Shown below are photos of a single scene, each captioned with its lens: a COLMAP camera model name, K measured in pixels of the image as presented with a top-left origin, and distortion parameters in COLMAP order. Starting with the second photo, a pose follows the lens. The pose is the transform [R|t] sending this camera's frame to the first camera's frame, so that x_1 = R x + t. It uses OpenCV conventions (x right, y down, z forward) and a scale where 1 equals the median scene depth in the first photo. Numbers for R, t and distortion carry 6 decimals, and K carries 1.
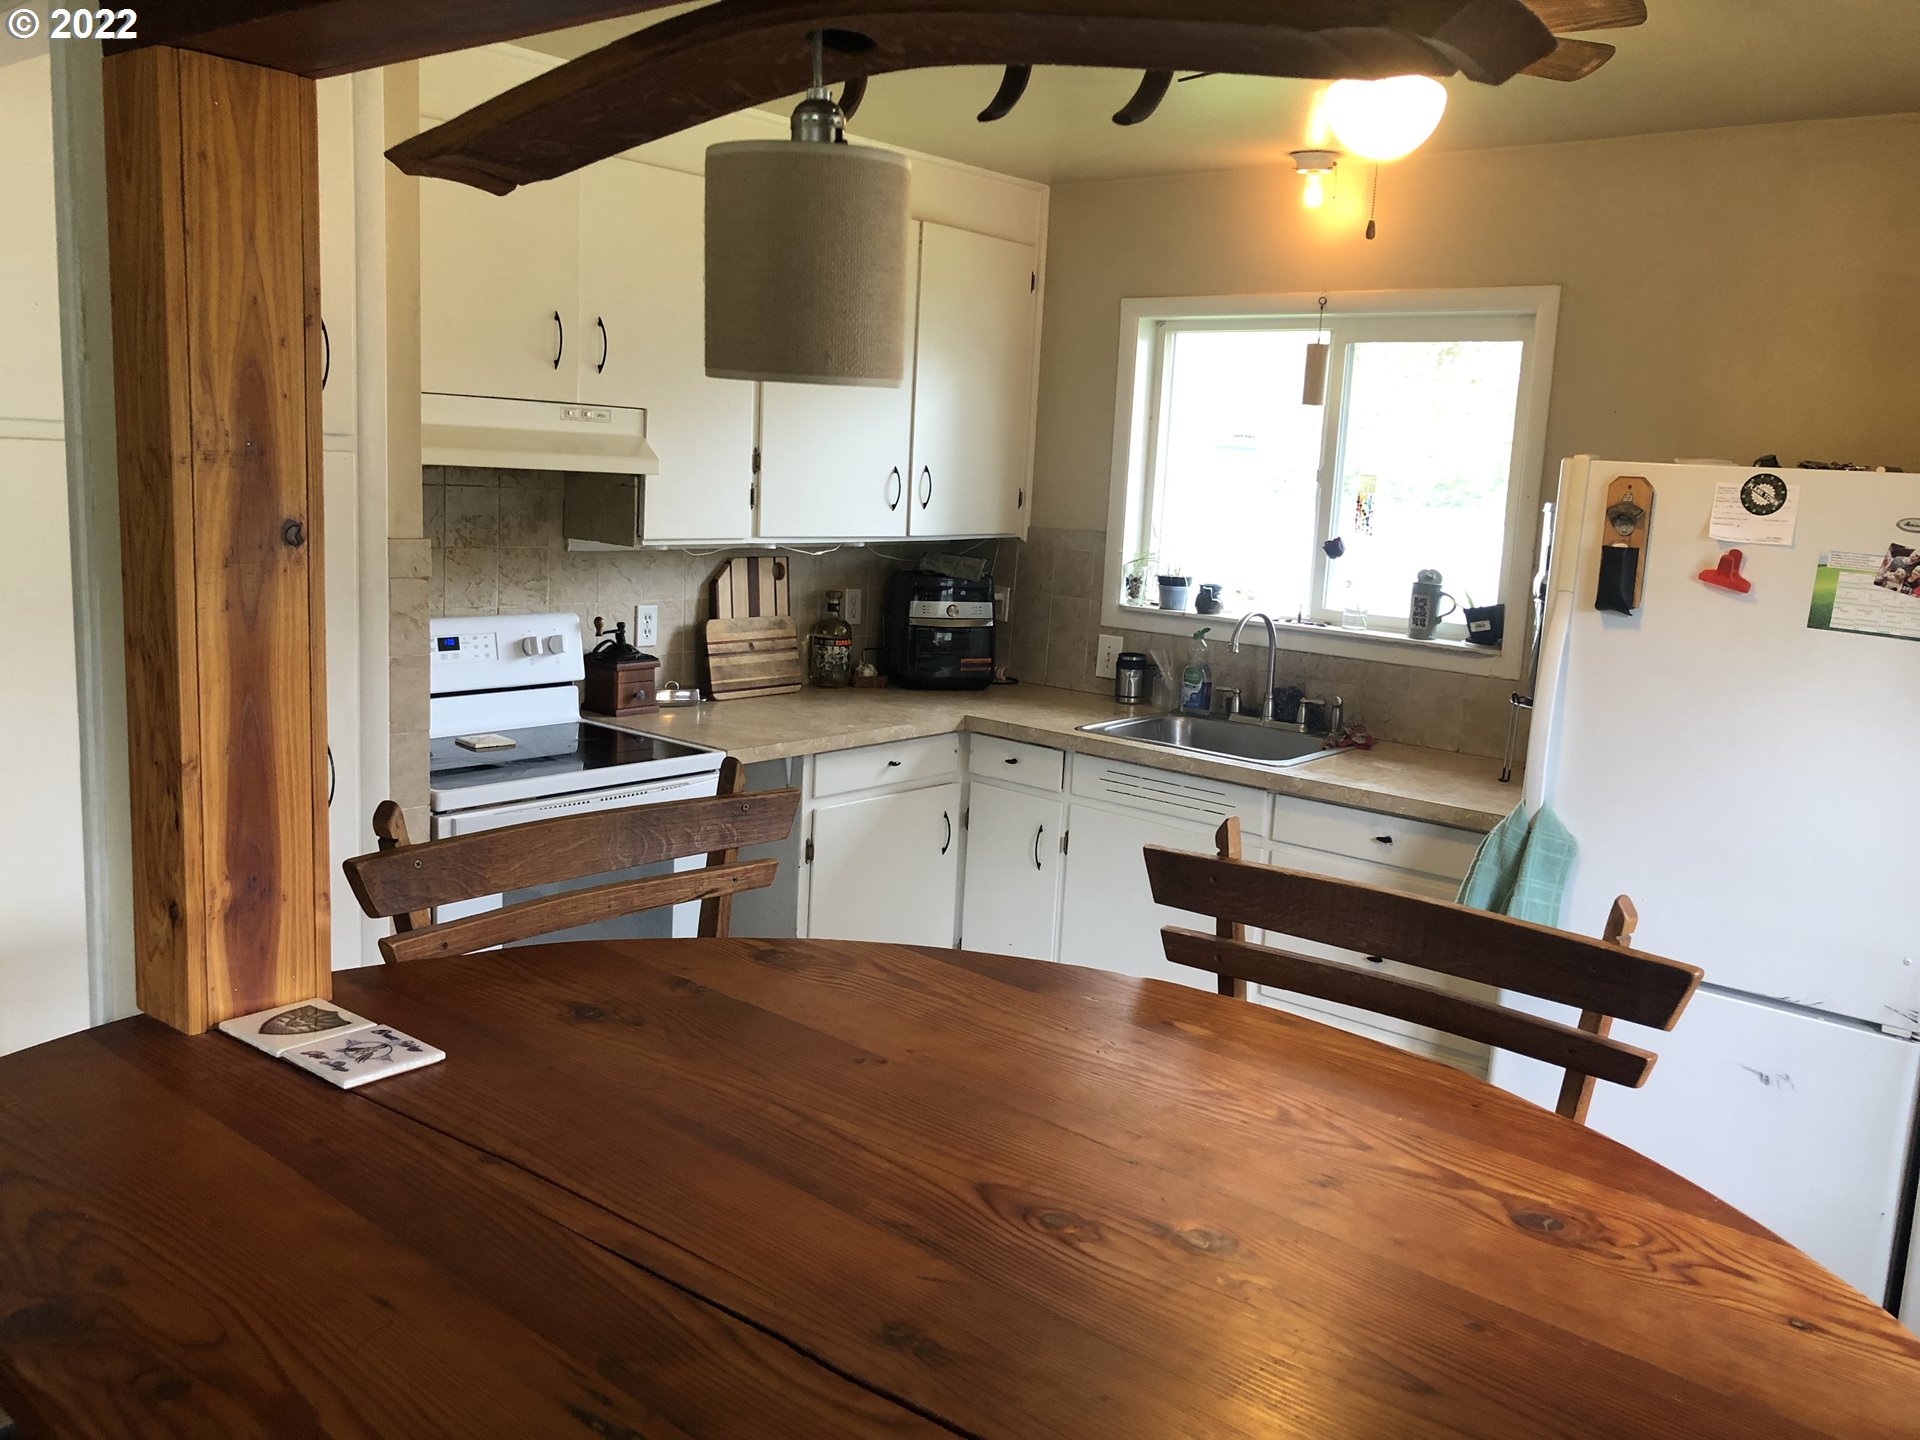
lens RADIAL K [[1559.6, 0, 955.2], [0, 1559.6, 710.7], [0, 0, 1]] dist [0.060808, -0.092863]
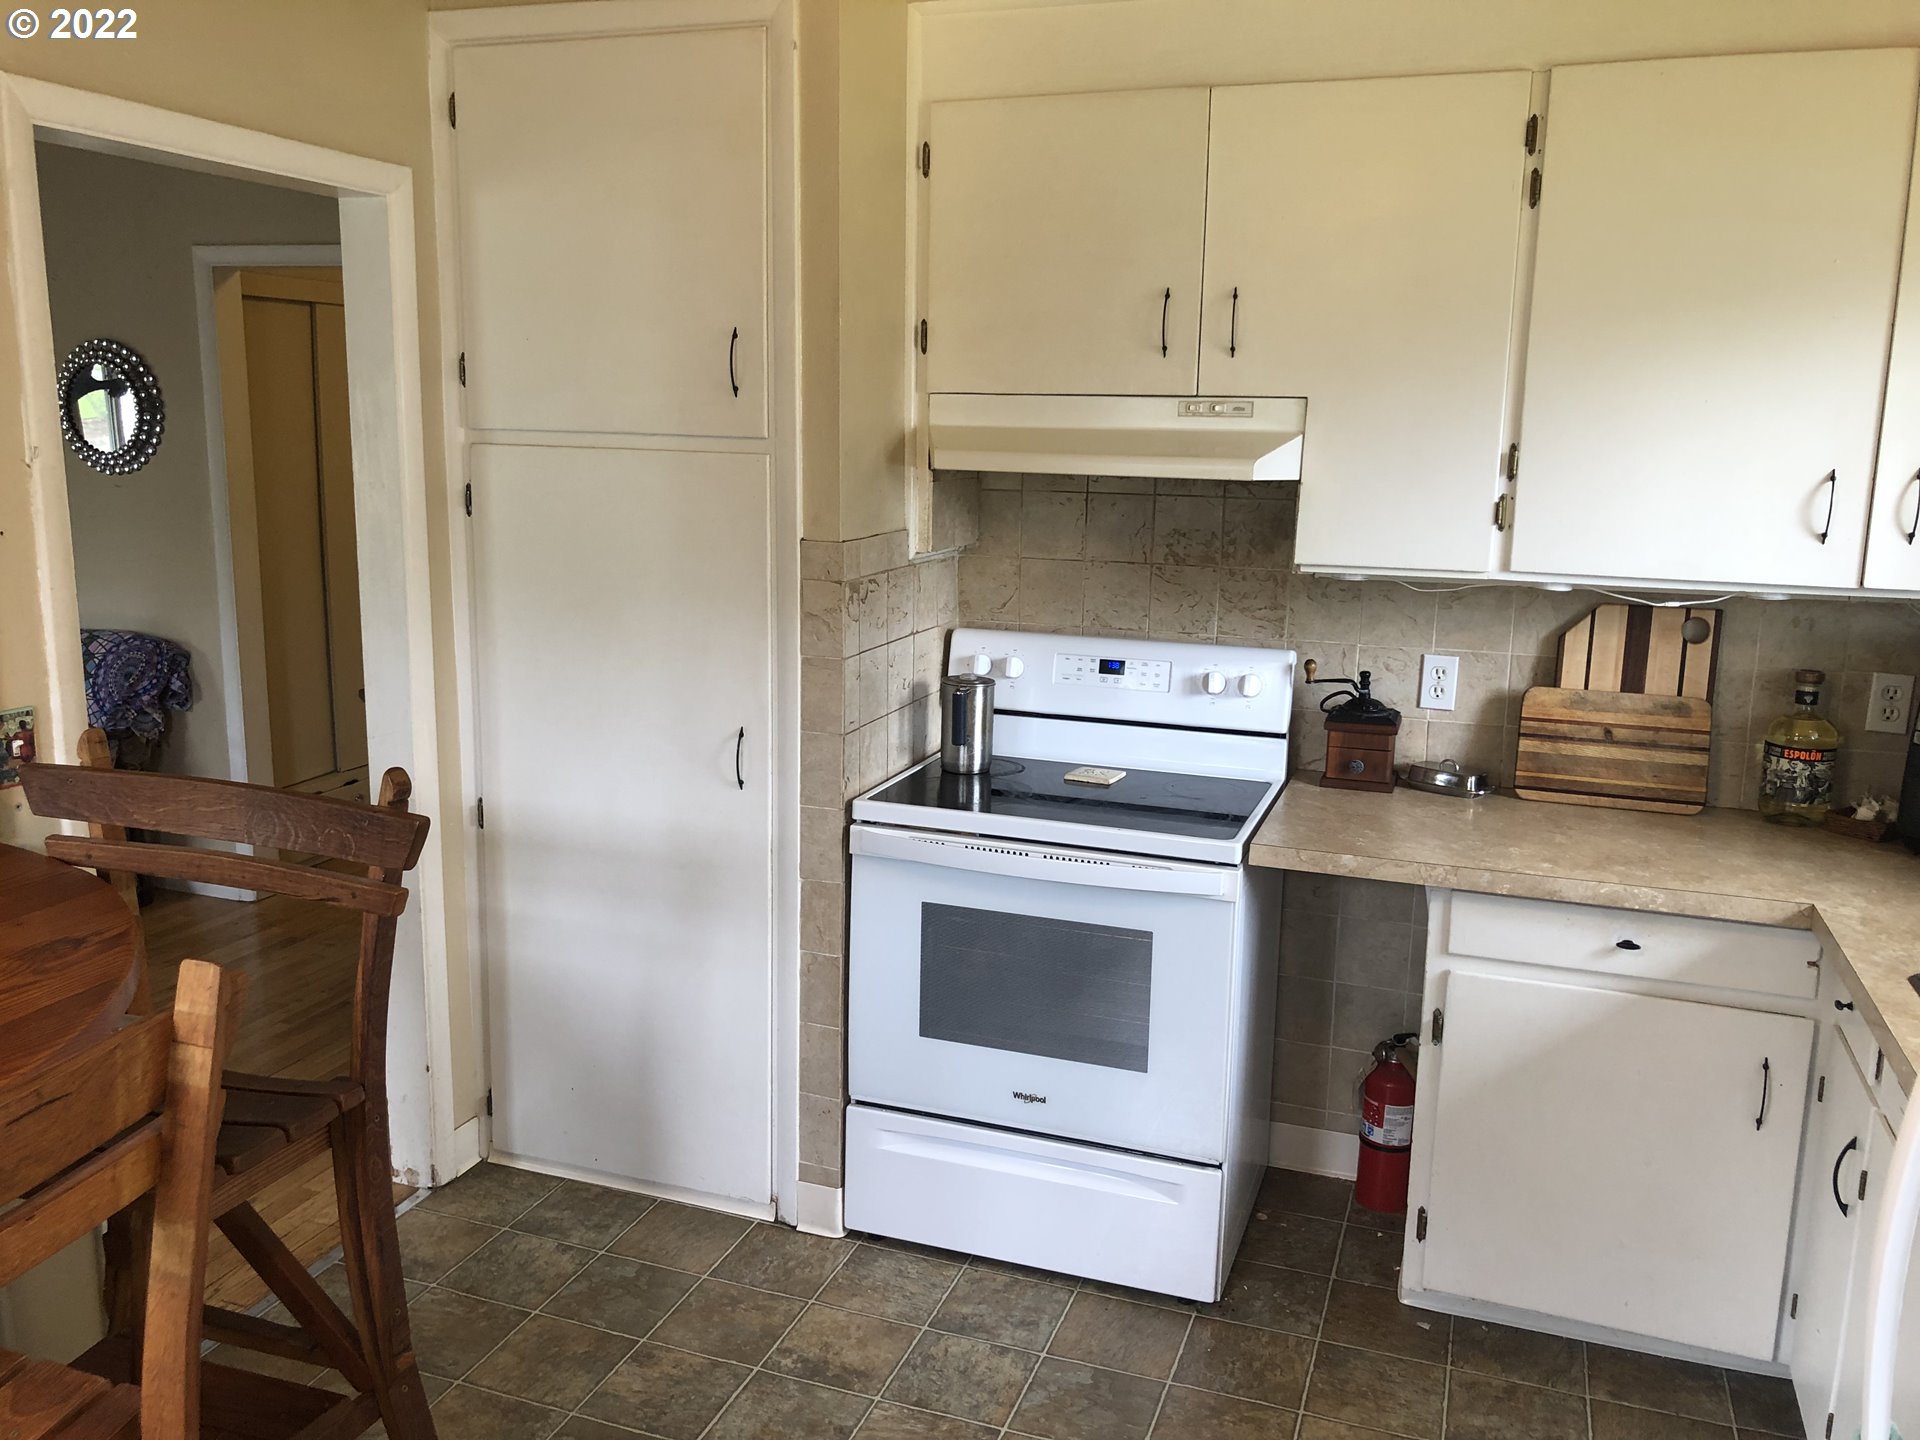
lens RADIAL K [[1559.6, 0, 955.2], [0, 1559.6, 710.7], [0, 0, 1]] dist [0.060808, -0.092863]
pose [[0.352037, 0.131081, -0.926762, 0.444853], [-0.151359, 0.985085, 0.081835, -0.070233], [0.923667, 0.111465, 0.366627, 0.523625]]
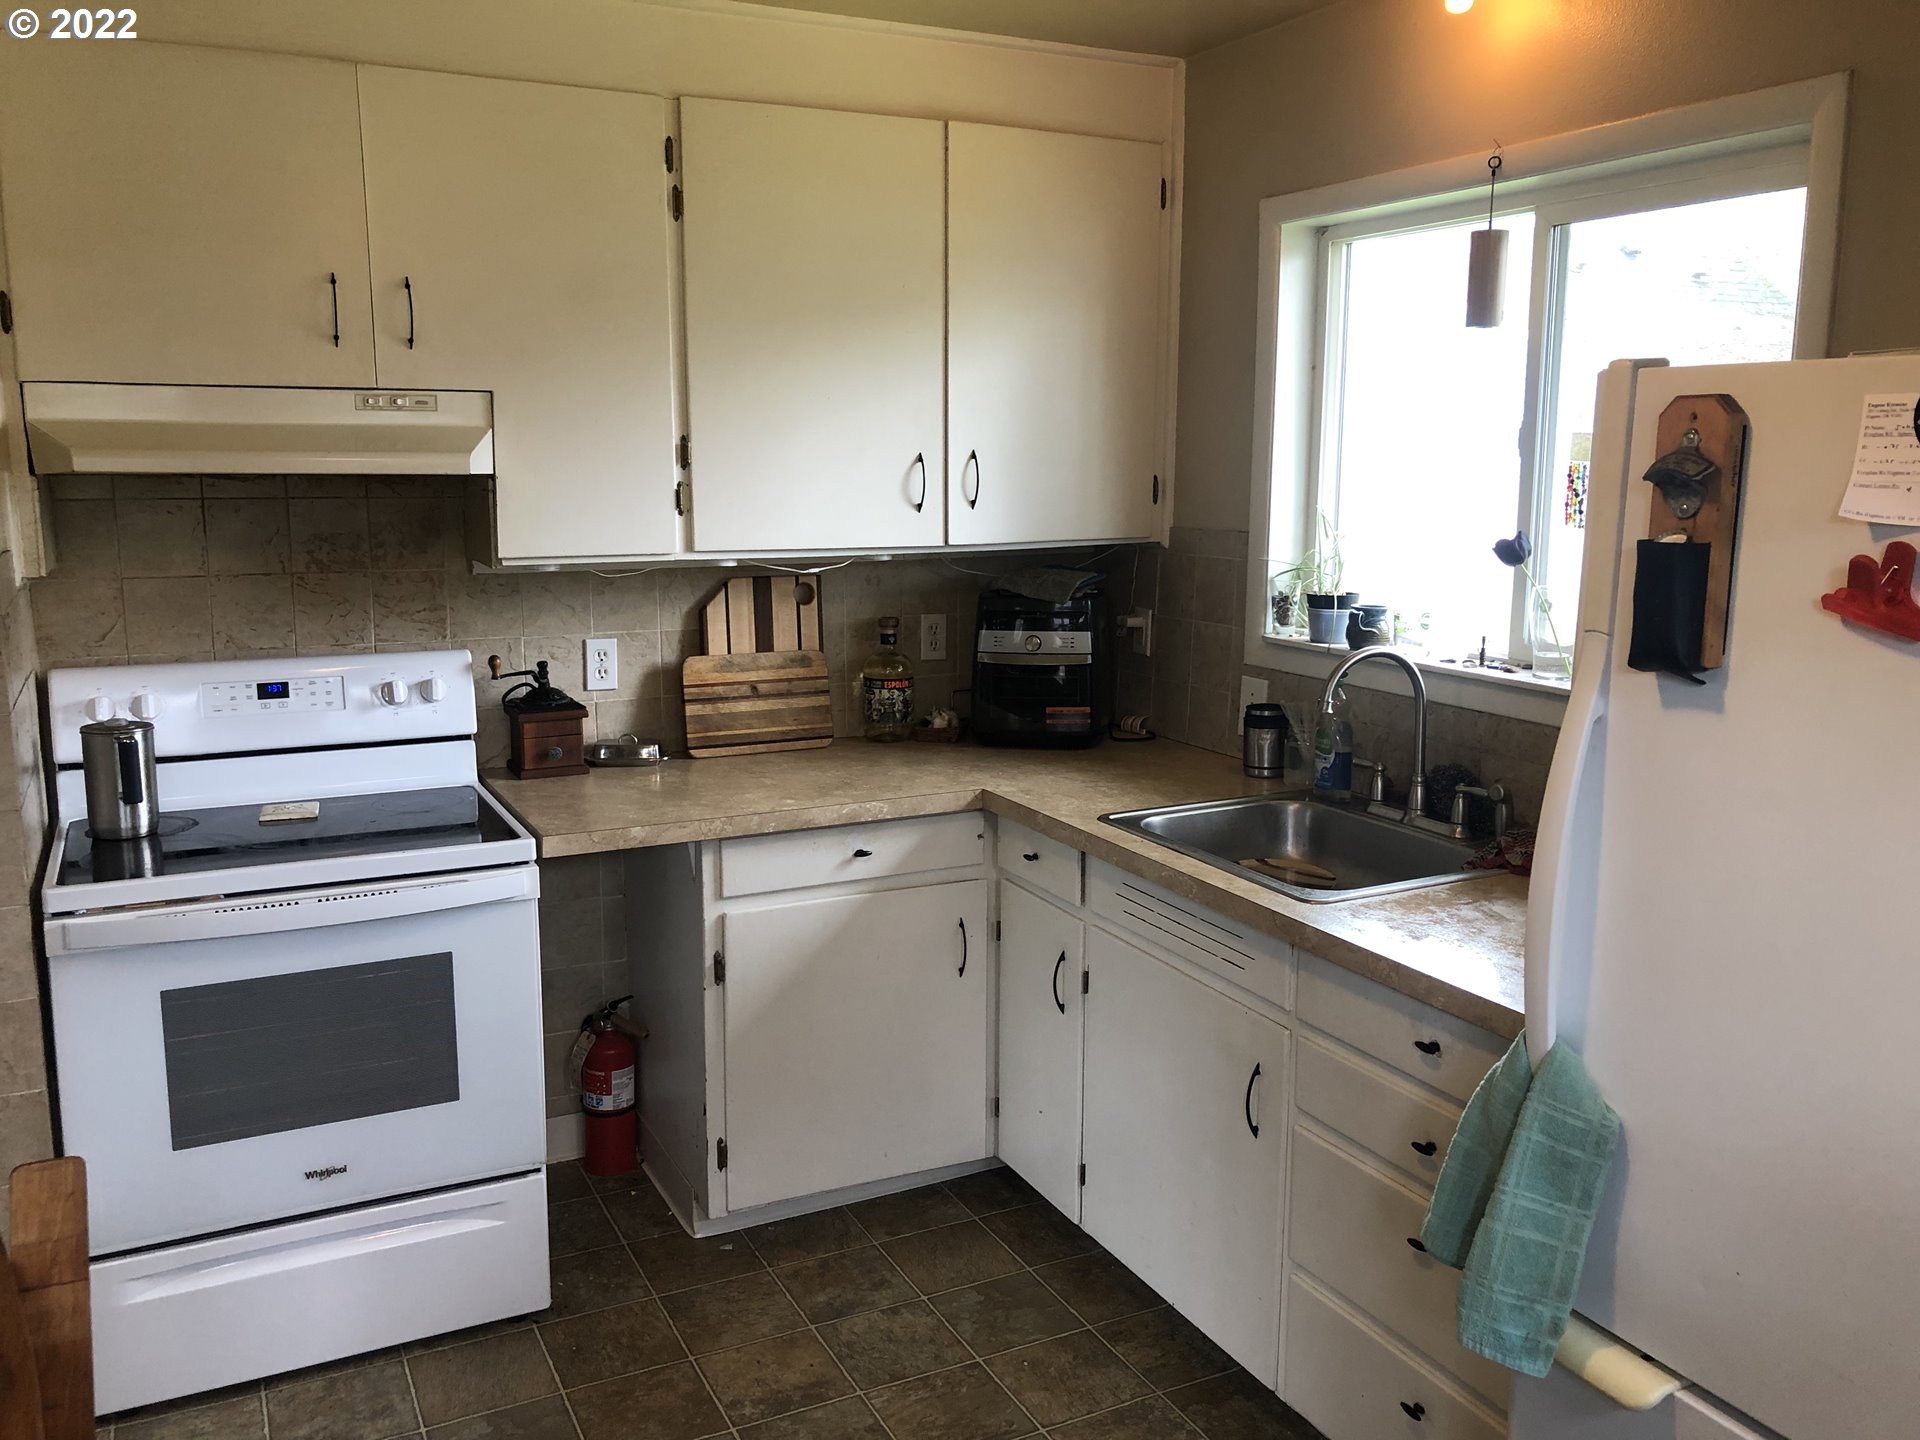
lens RADIAL K [[1559.6, 0, 955.2], [0, 1559.6, 710.7], [0, 0, 1]] dist [0.060808, -0.092863]
pose [[0.919612, 0.018455, -0.392394, 0.297711], [-0.020829, 0.999781, -0.001793, -0.034184], [0.392275, 0.009822, 0.919795, 0.342963]]
